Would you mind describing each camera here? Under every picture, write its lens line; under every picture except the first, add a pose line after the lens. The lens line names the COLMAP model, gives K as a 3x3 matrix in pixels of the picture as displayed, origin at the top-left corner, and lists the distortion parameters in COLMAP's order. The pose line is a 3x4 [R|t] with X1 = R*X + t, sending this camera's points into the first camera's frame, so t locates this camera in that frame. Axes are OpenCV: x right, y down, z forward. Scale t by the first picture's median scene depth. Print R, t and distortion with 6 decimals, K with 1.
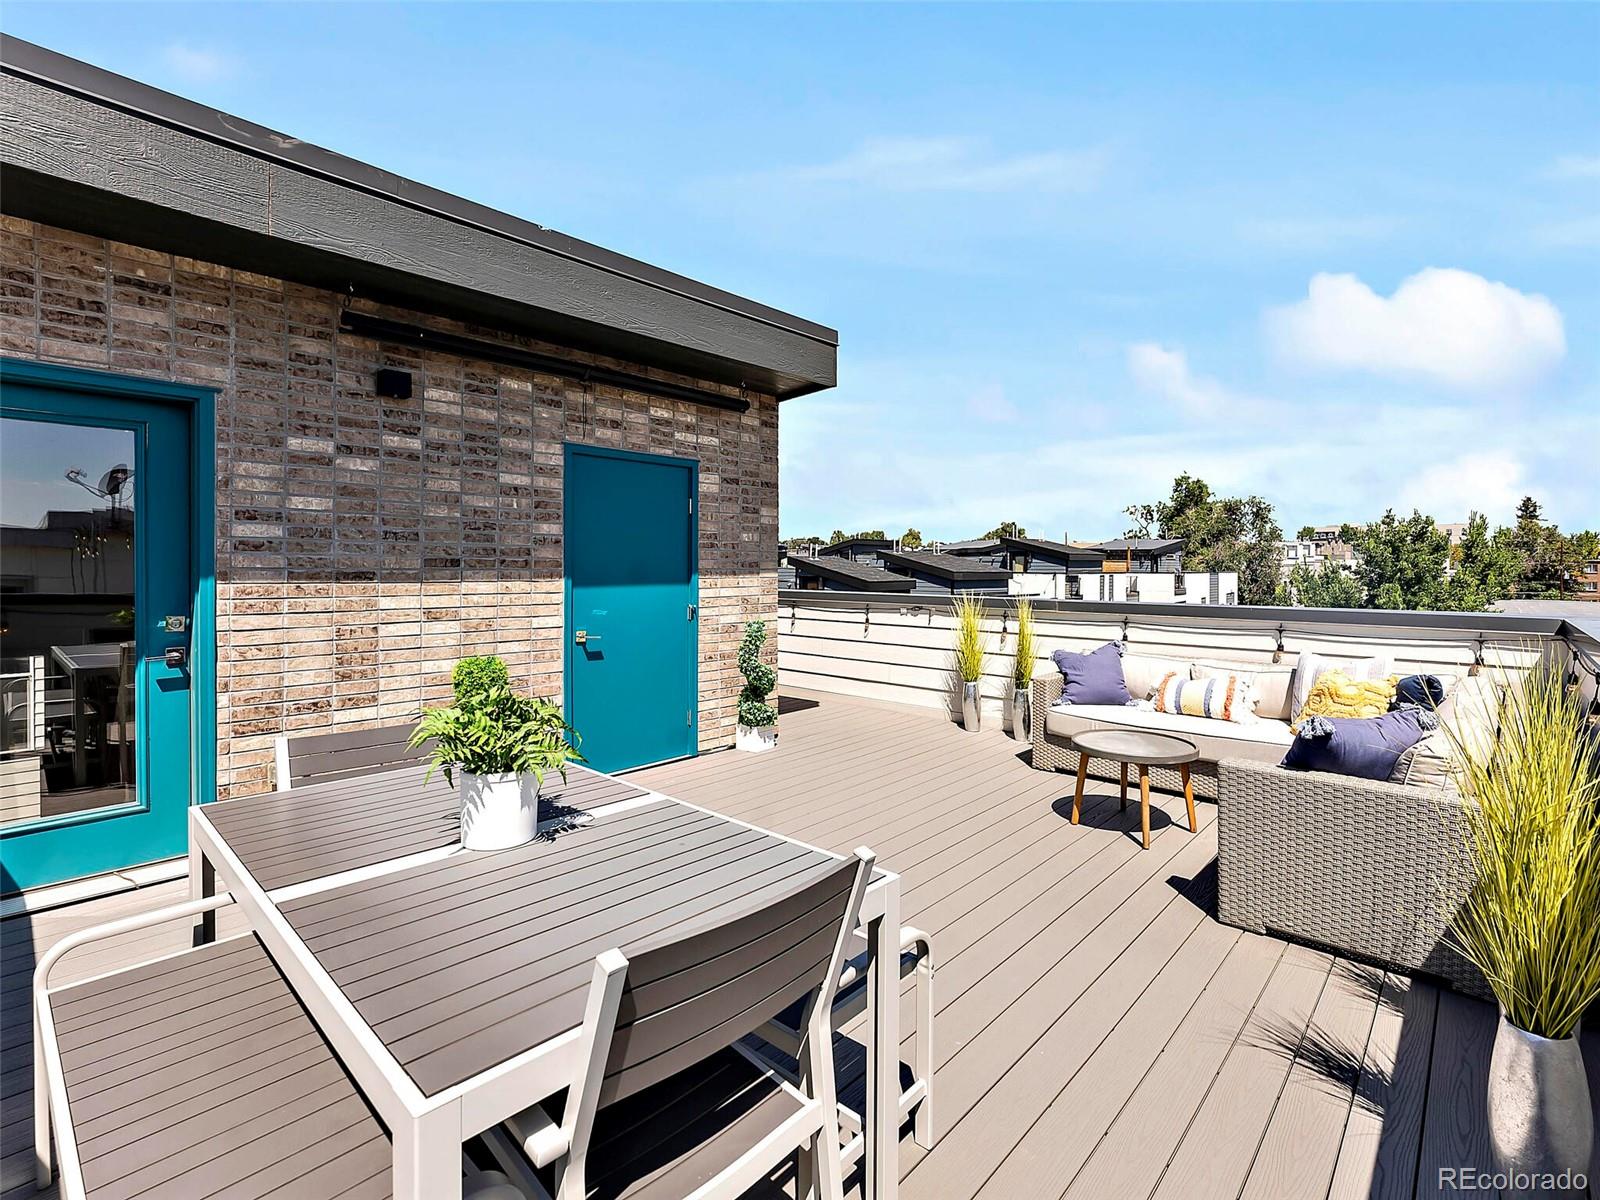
lens RADIAL K [[743.4, 0, 801.3], [0, 743.4, 587.7], [0, 0, 1]] dist [0.001029, -0.001553]
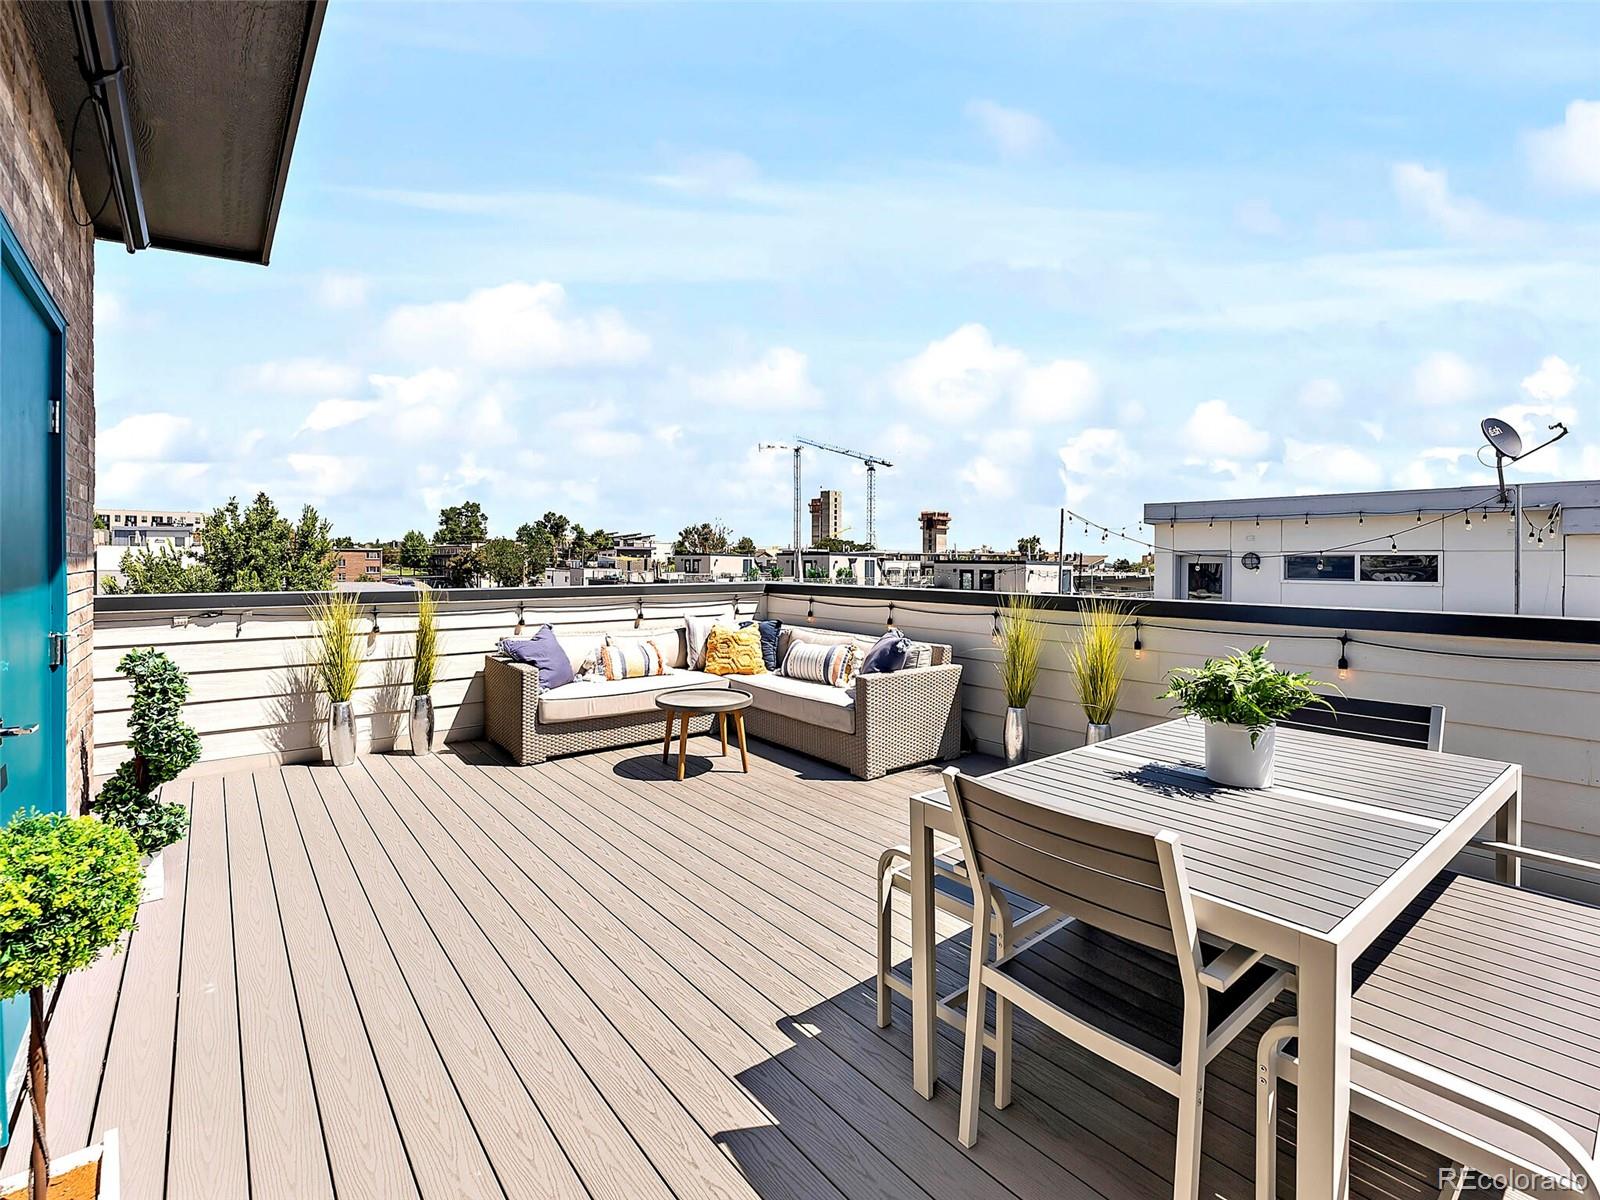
lens RADIAL K [[743.4, 0, 781.3], [0, 743.4, 562.0], [0, 0, 1]] dist [0.001029, -0.001553]
pose [[0.162174, -0.008967, 0.986721, -0.430955], [0.025068, 0.999673, 0.004964, -0.010116], [-0.986444, 0.023930, 0.162346, 0.393301]]
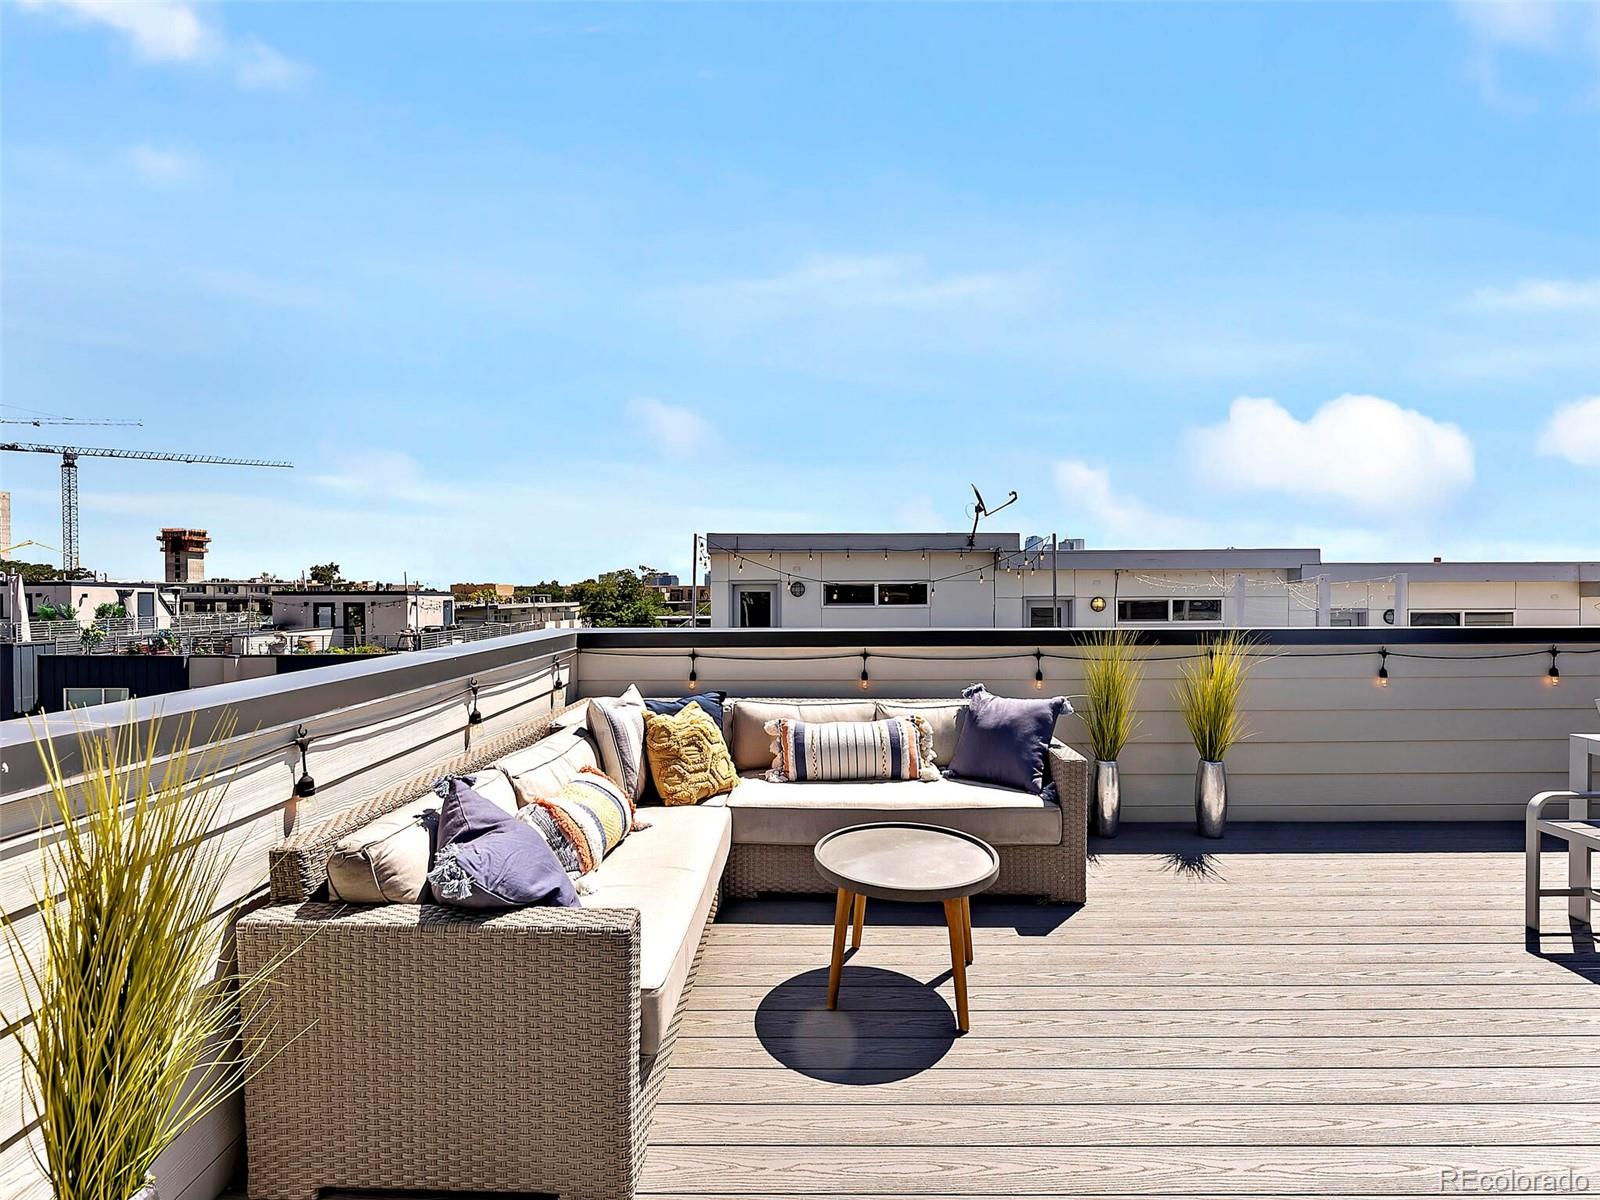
lens RADIAL K [[743.4, 0, 803.3], [0, 743.4, 592.7], [0, 0, 1]] dist [0.001029, -0.001553]
pose [[-0.678649, -0.007251, 0.734427, 0.015461], [0.021120, 0.999345, 0.029382, -0.023306], [-0.734159, 0.035451, -0.678052, 0.874093]]
